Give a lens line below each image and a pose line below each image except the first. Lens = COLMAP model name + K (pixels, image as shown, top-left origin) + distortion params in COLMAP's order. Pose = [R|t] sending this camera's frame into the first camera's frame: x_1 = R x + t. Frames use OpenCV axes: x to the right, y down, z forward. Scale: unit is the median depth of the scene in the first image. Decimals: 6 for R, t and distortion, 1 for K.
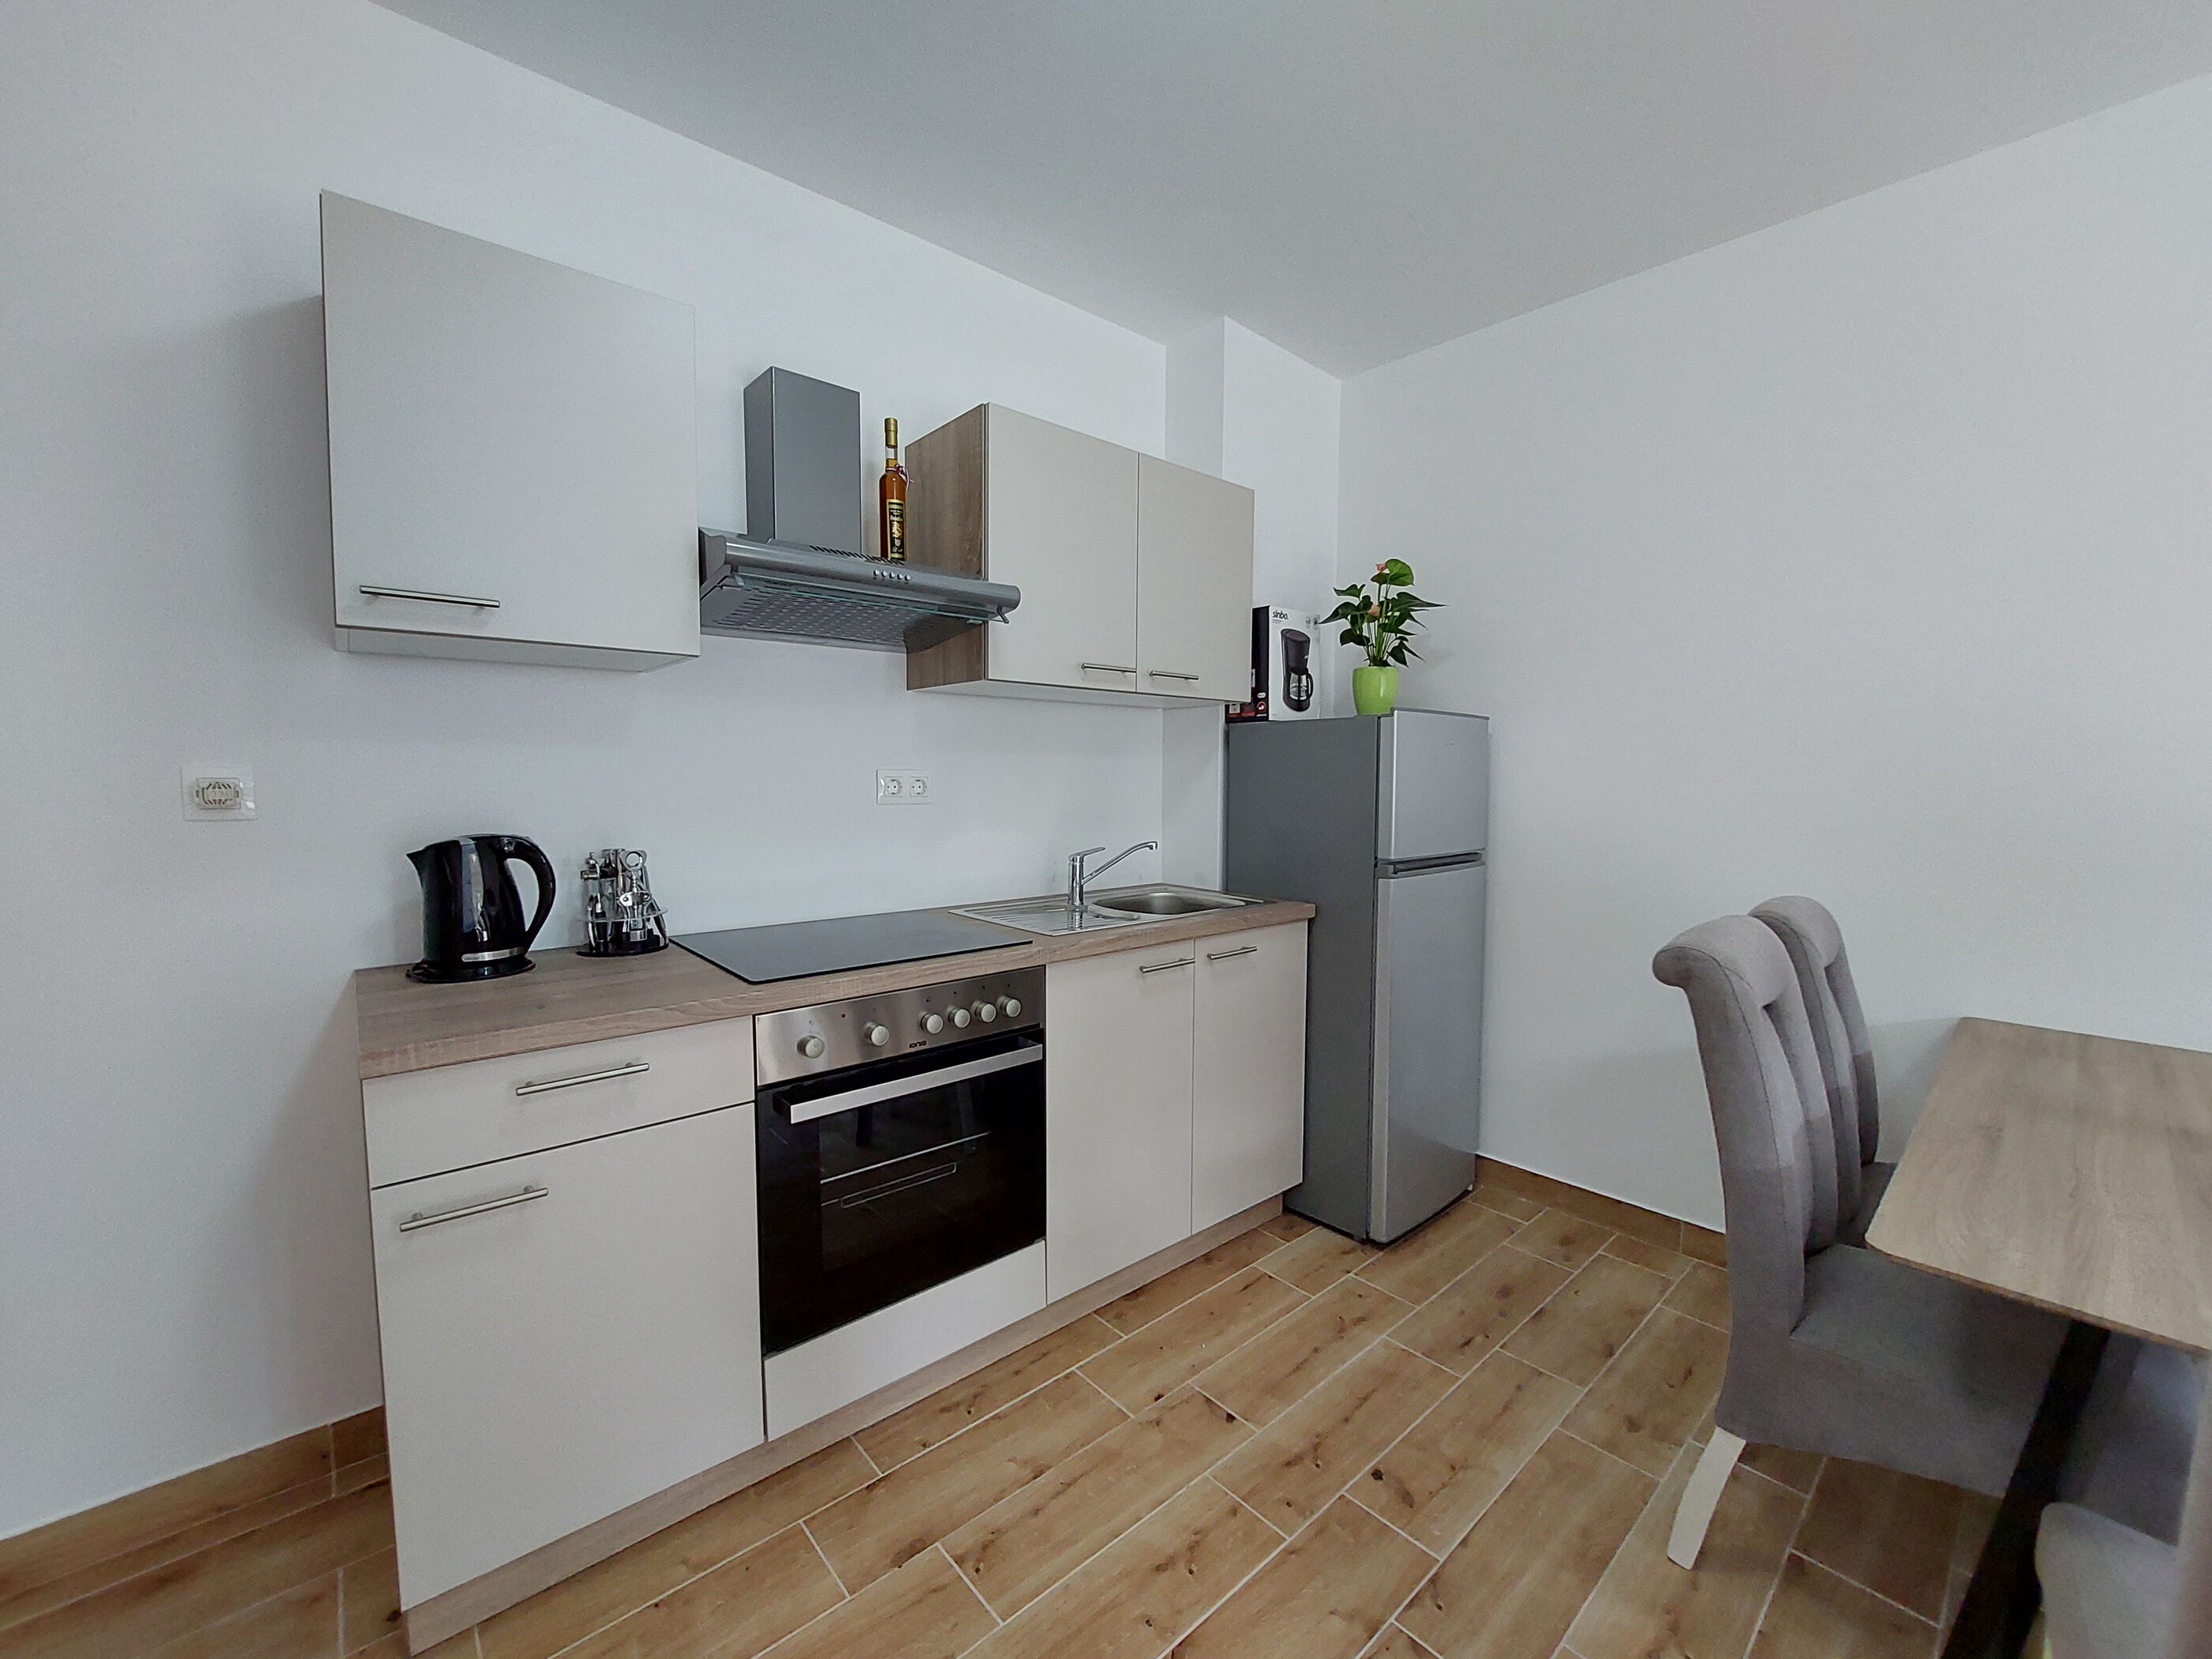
lens RADIAL K [[892.1, 0, 1108.0], [0, 892.1, 841.3], [0, 0, 1]] dist [-0.027071, 0.002917]
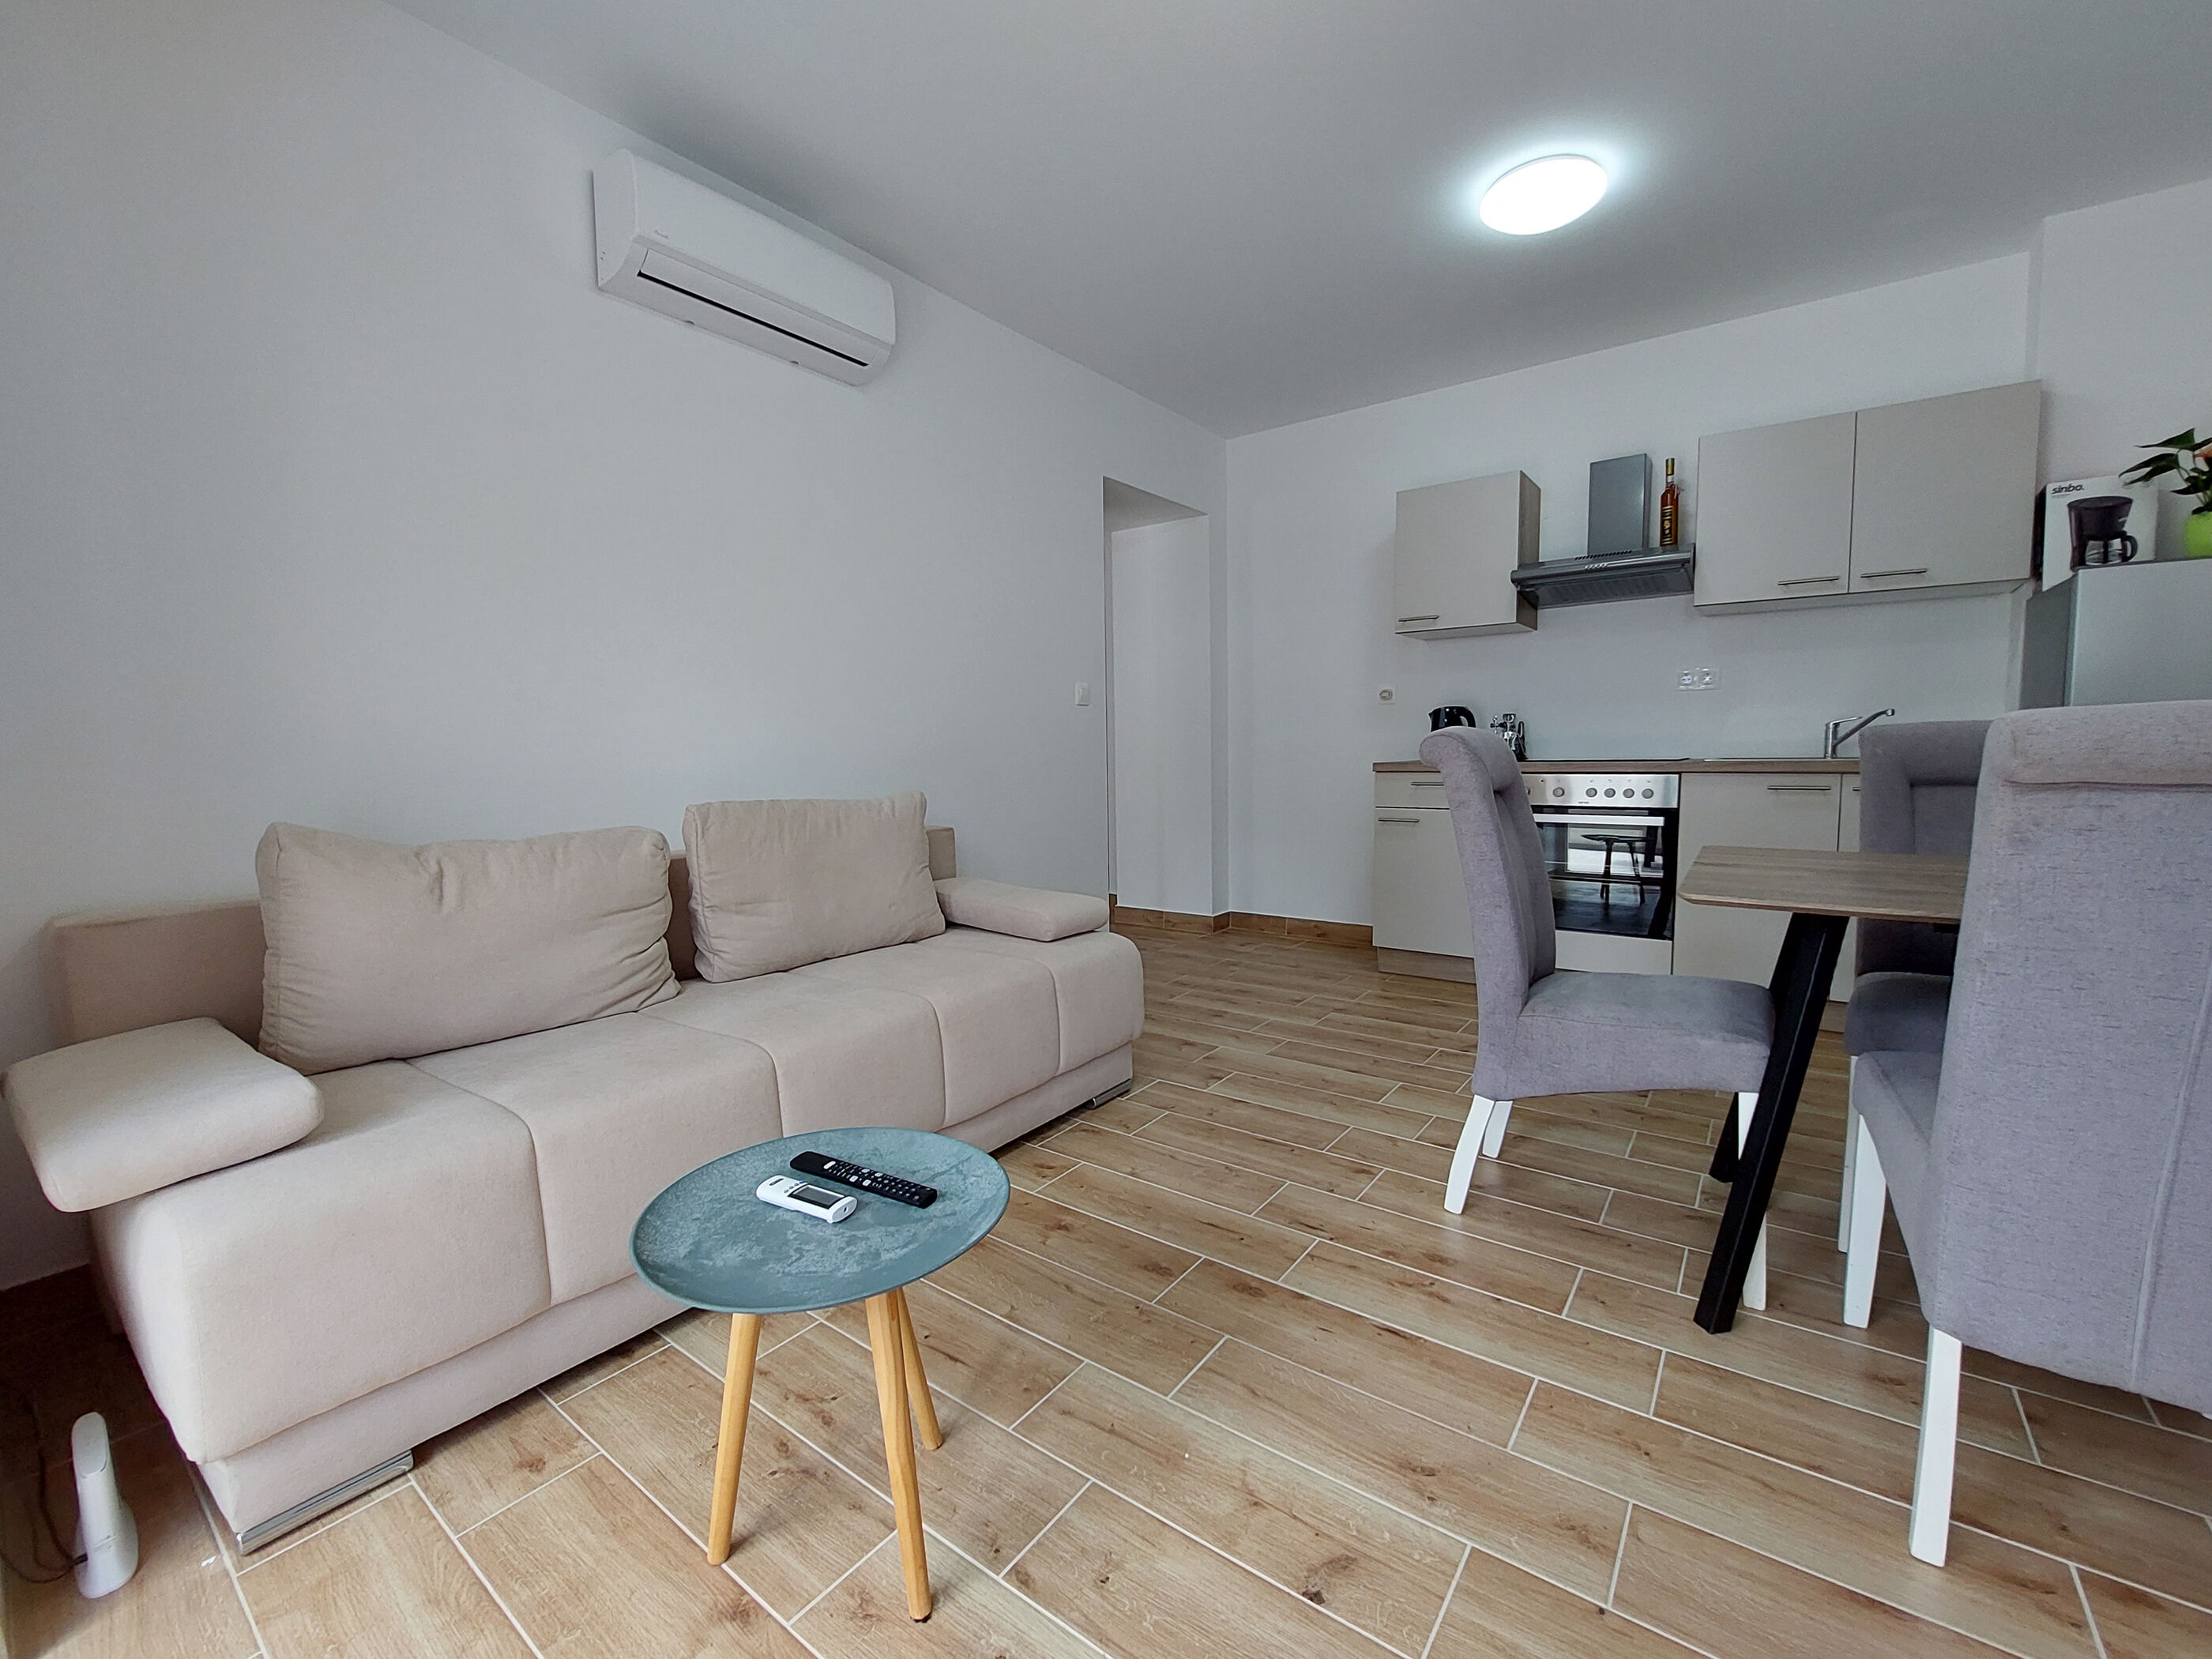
lens RADIAL K [[924.1, 0, 1110.4], [0, 924.1, 839.9], [0, 0, 1]] dist [-0.001675, -0.008112]
pose [[0.213992, 0.086770, -0.972974, 1.394700], [-0.056881, 0.995464, 0.076265, 0.189005], [0.975178, 0.039024, 0.217956, -0.429868]]
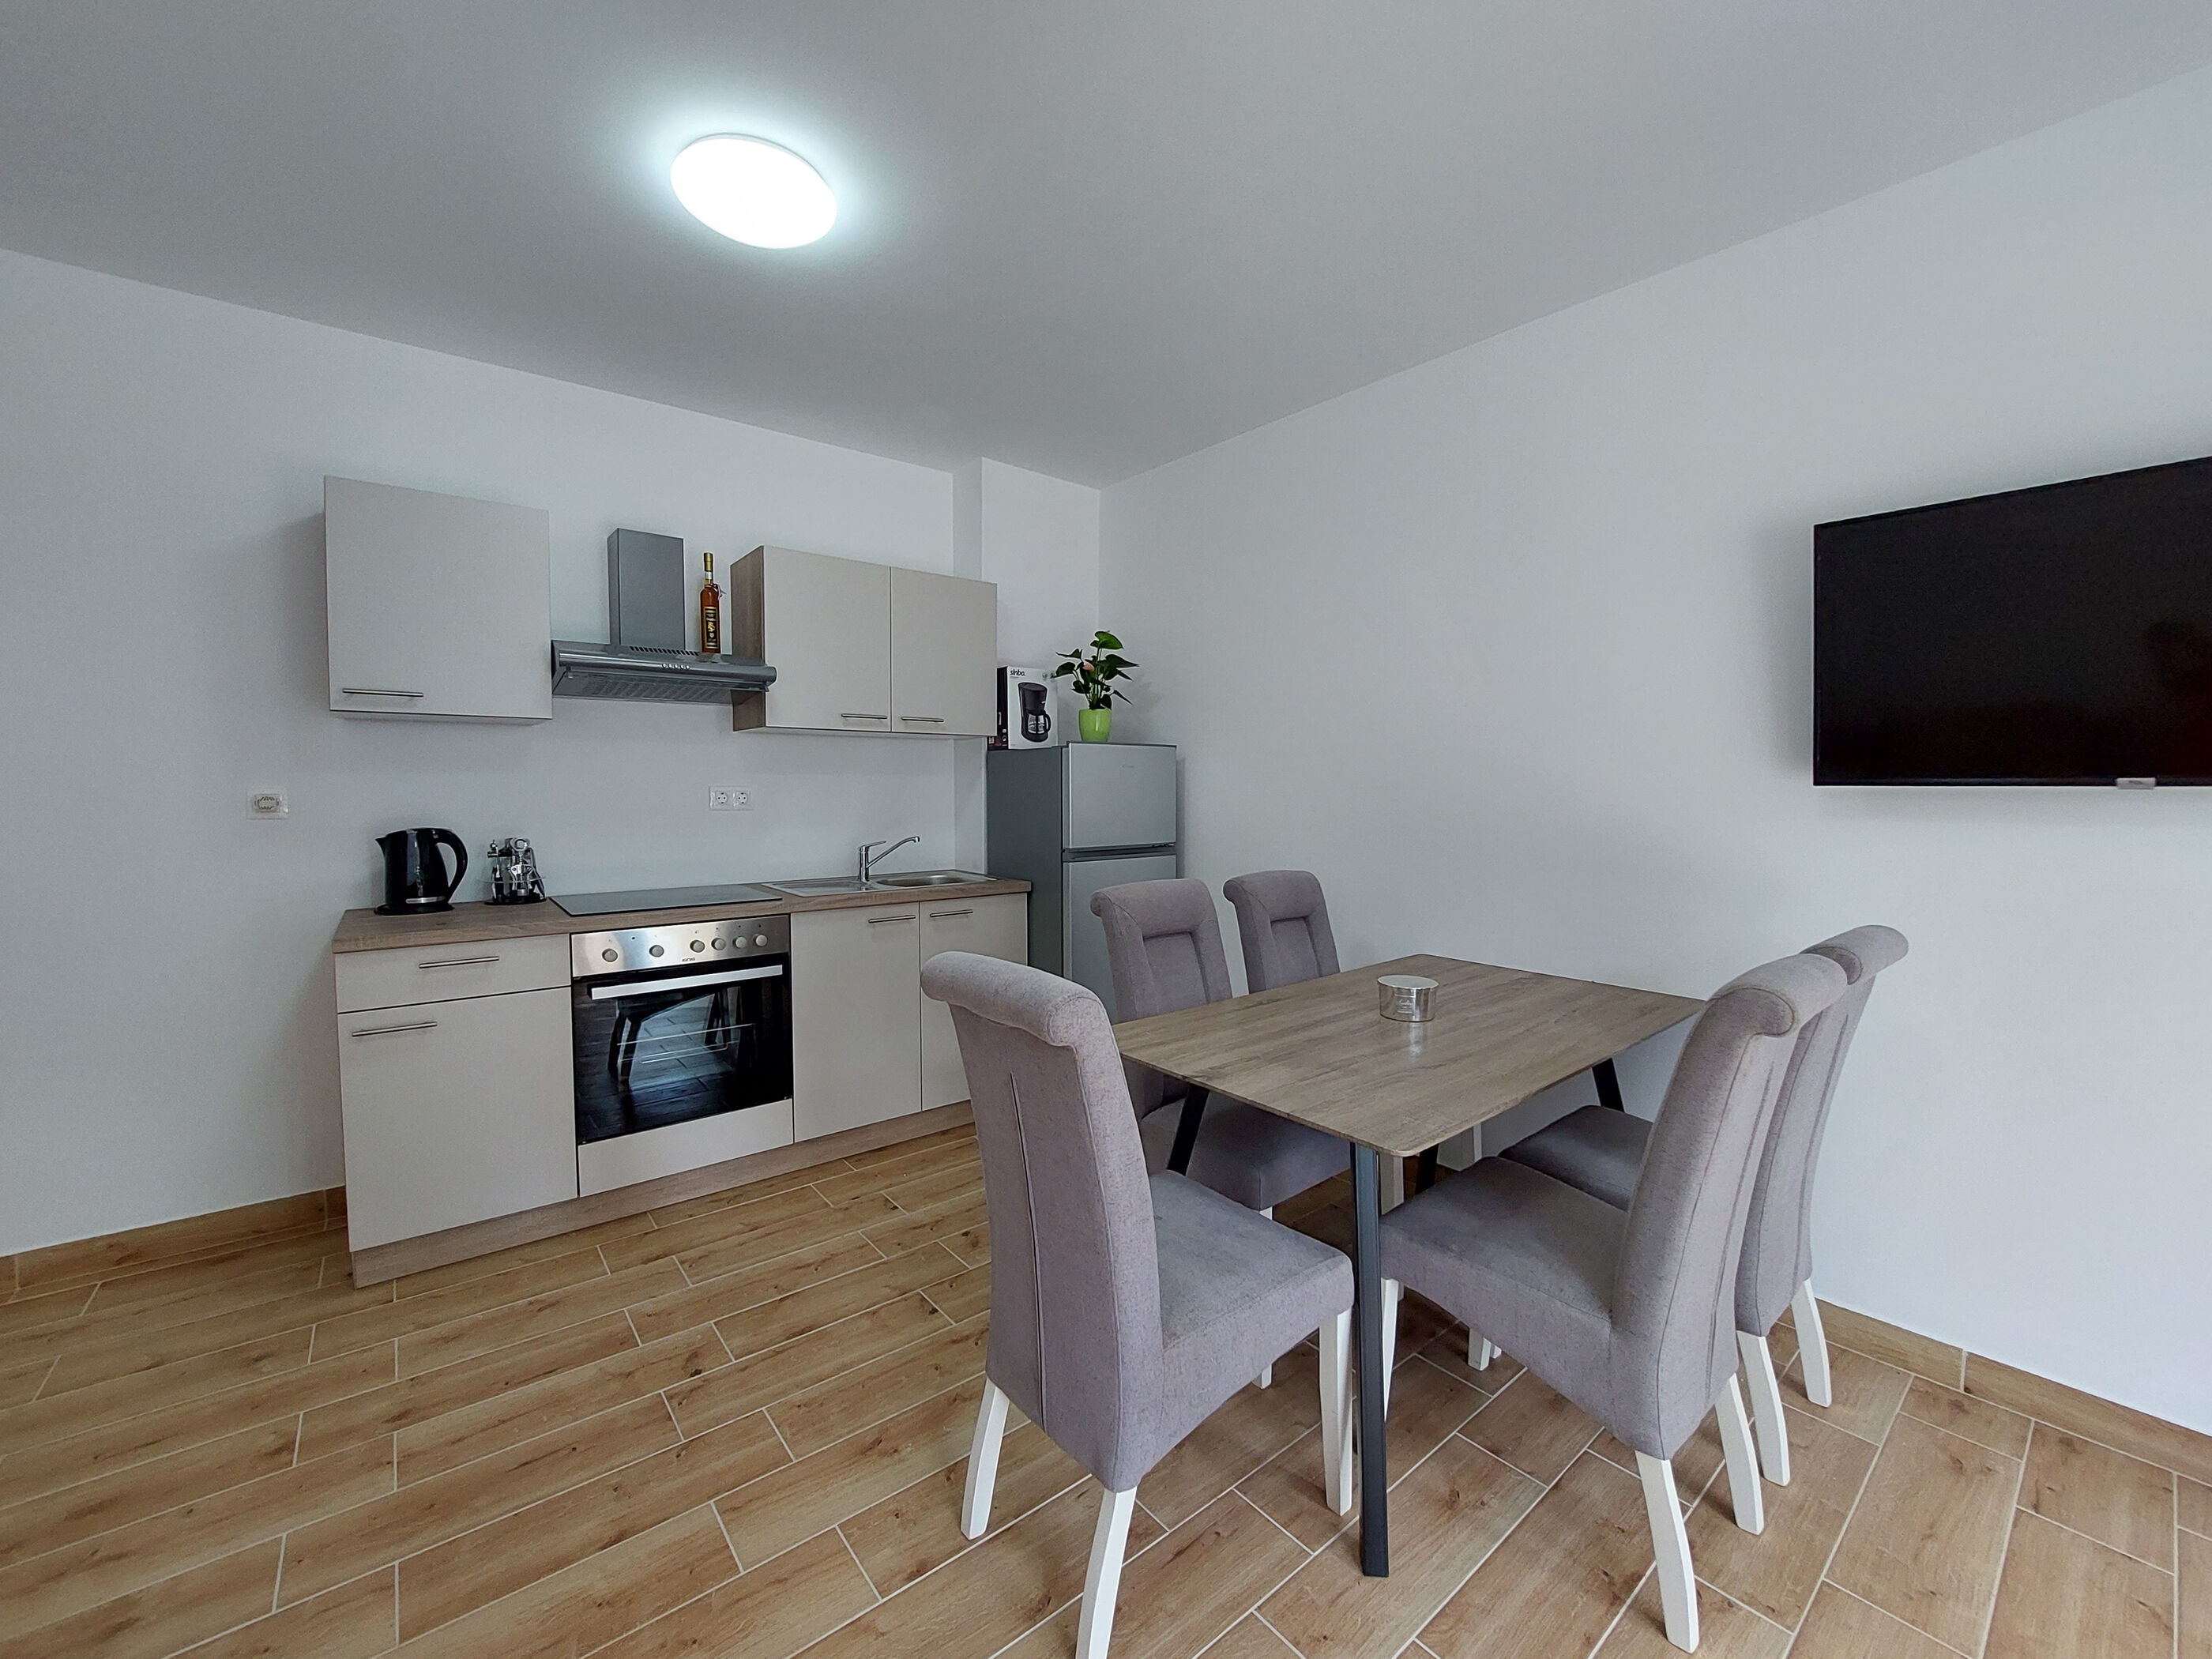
lens RADIAL K [[886.3, 0, 1112.7], [0, 886.3, 833.5], [0, 0, 1]] dist [-0.019269, 0.000756]
pose [[0.999327, -0.003470, -0.036523, 0.528311], [0.002619, 0.999724, -0.023328, 0.036533], [0.036594, 0.023216, 0.999061, -0.487904]]
